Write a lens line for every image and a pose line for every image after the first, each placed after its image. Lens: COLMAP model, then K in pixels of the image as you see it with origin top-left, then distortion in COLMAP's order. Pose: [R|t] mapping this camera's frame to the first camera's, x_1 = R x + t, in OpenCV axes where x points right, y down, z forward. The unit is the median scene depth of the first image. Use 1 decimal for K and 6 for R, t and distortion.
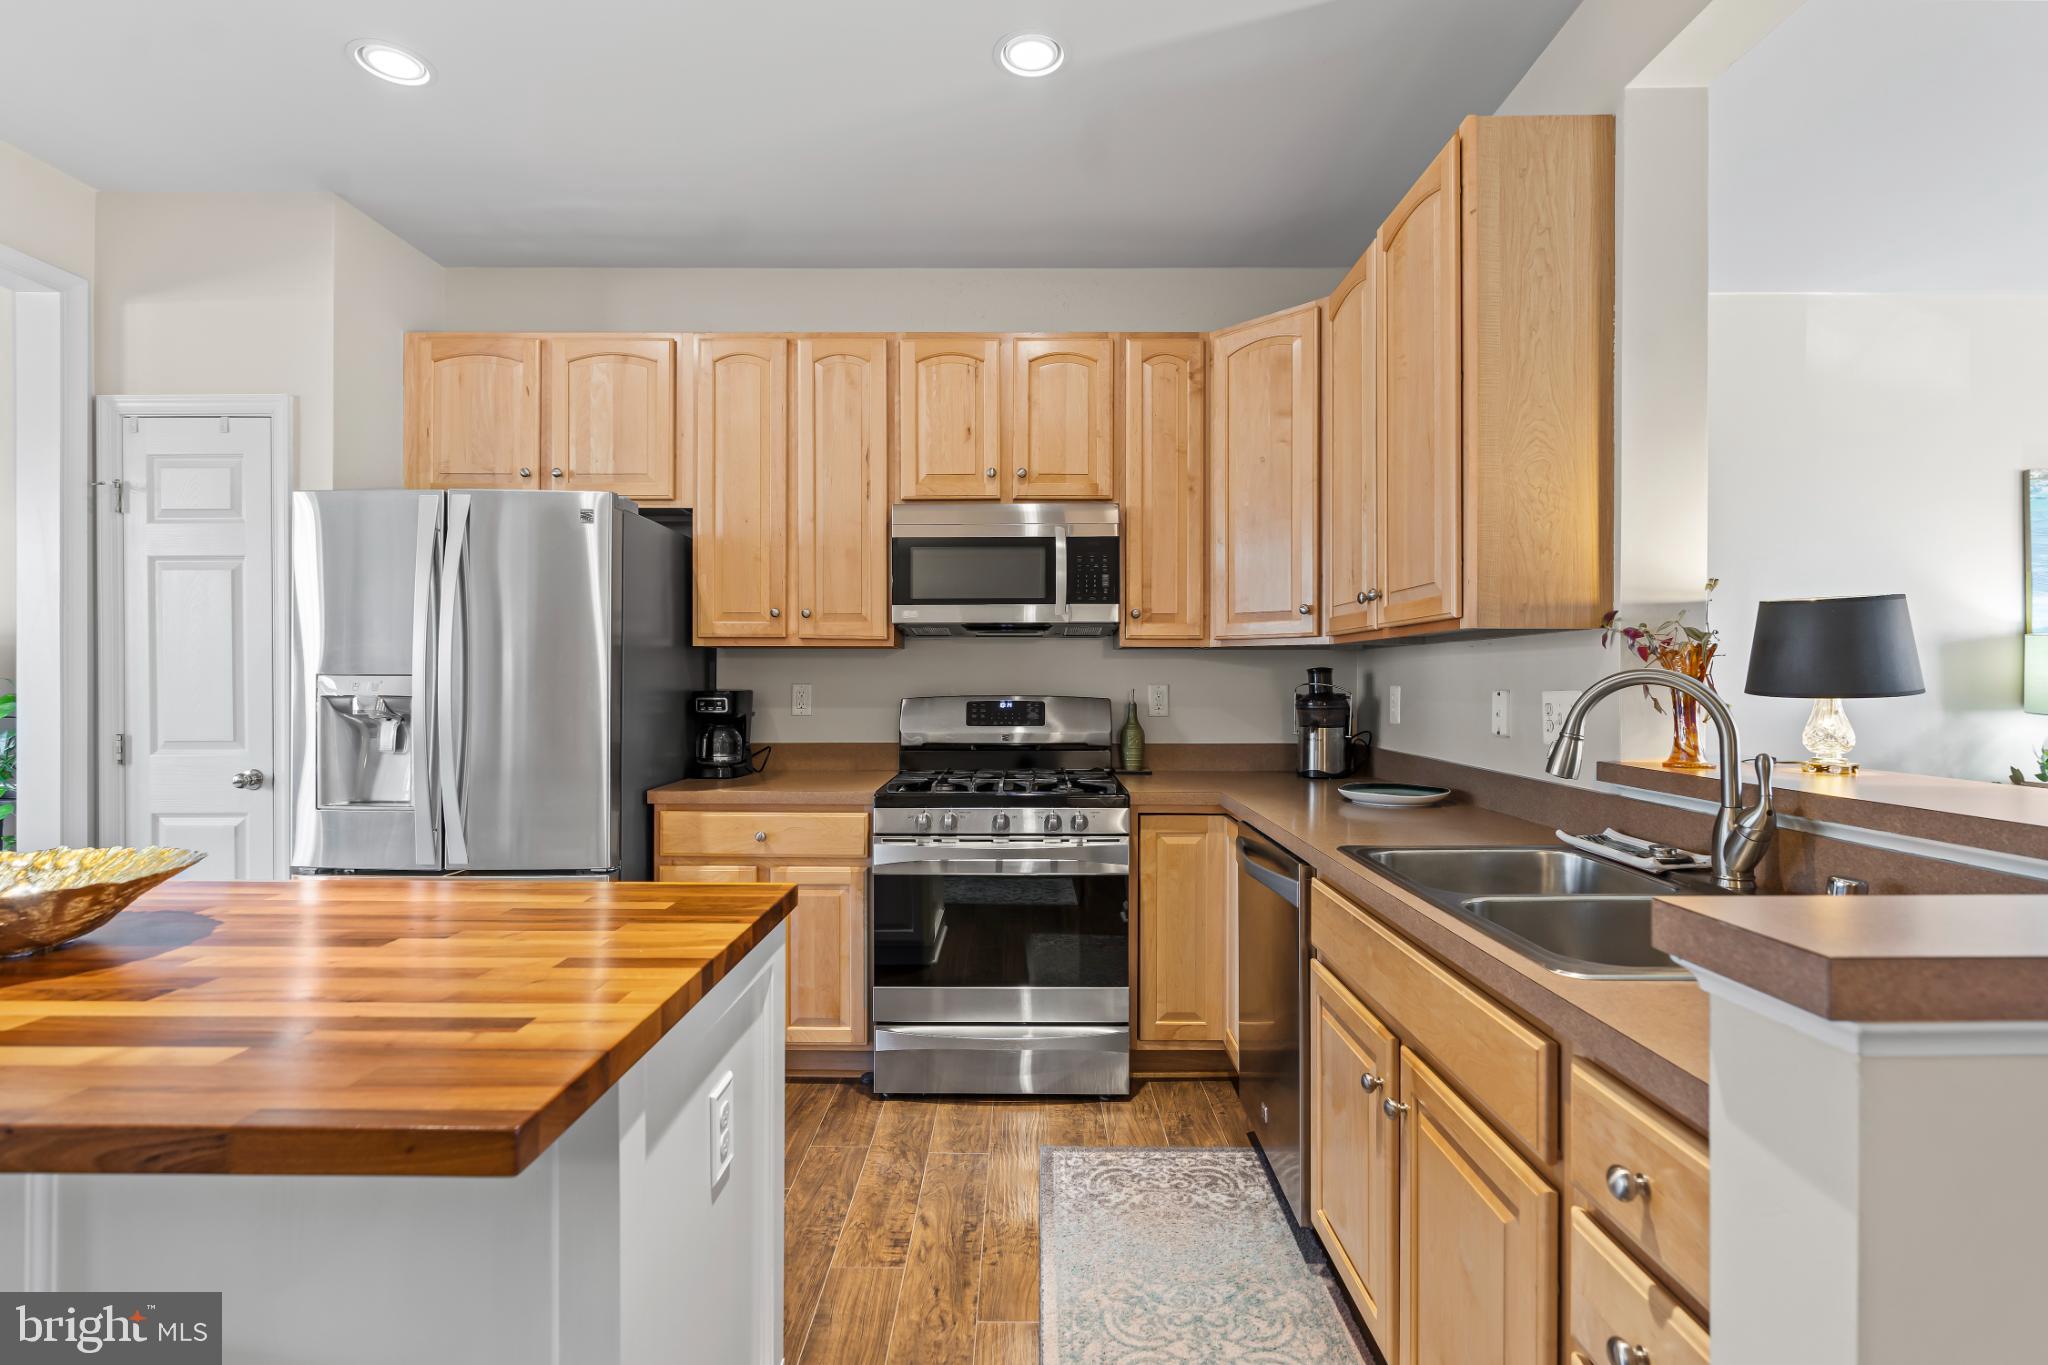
lens RADIAL K [[933.6, 0, 1022.6], [0, 933.6, 682.2], [0, 0, 1]] dist [-0.004035, 0.002980]
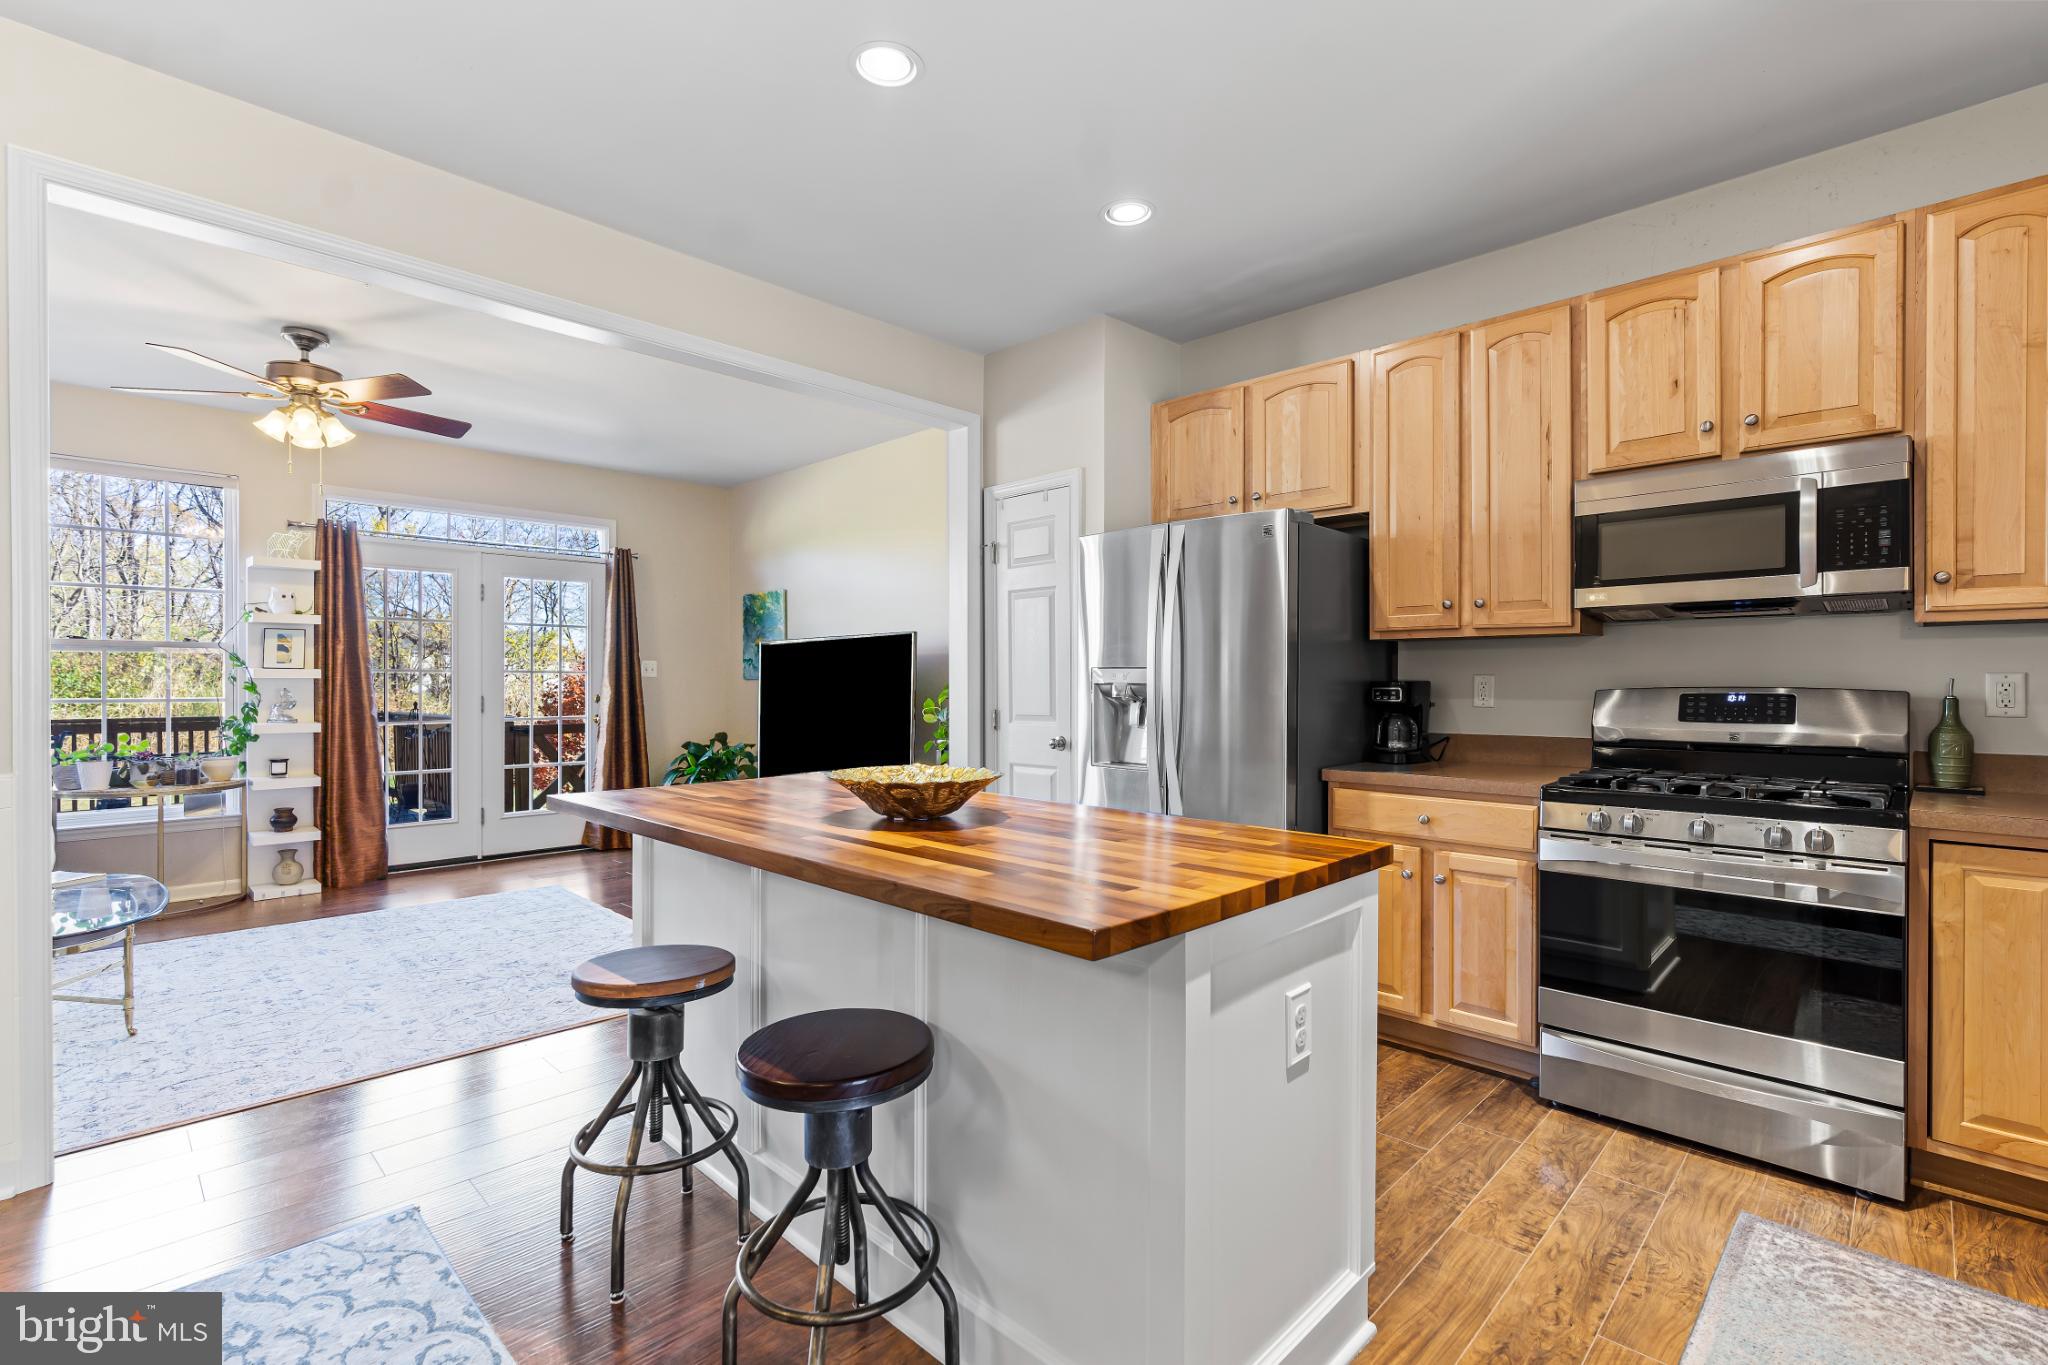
lens RADIAL K [[933.6, 0, 1023.4], [0, 933.6, 683.9], [0, 0, 1]] dist [-0.004035, 0.002980]
pose [[0.717644, 0.000681, -0.696410, 0.124605], [-0.000934, 1.000000, 0.000016, 0.014290], [0.696409, 0.000639, 0.717645, -0.059267]]
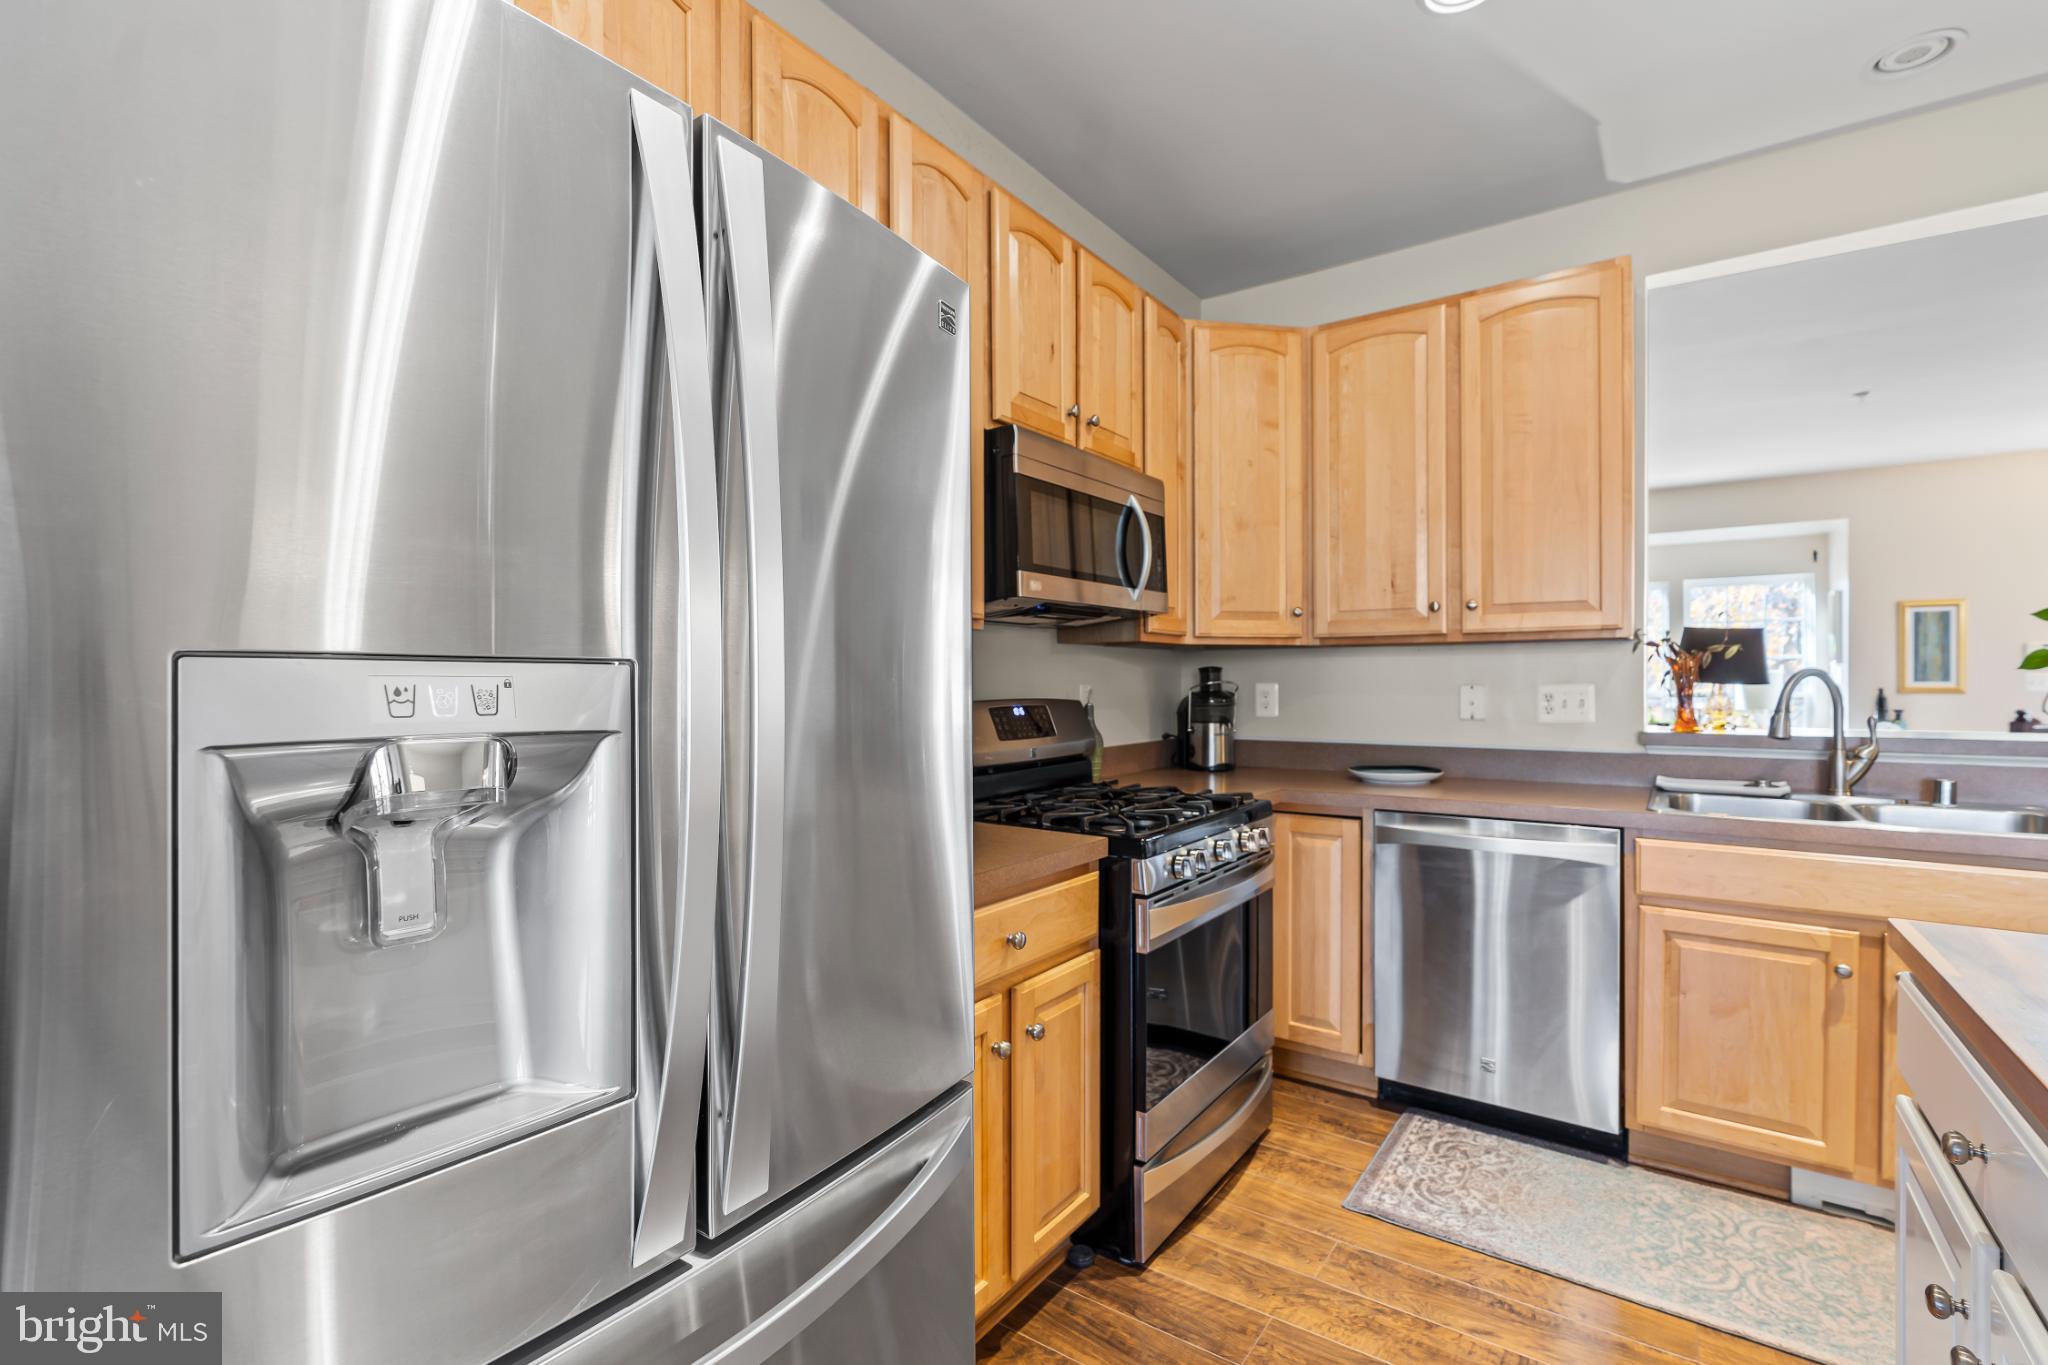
lens RADIAL K [[933.6, 0, 1007.6], [0, 933.6, 686.8], [0, 0, 1]] dist [-0.004035, 0.002980]
pose [[0.567870, -0.007847, 0.823081, -0.776969], [0.007052, 0.999964, 0.004667, 0.000135], [-0.823088, 0.003154, 0.567905, 0.667619]]
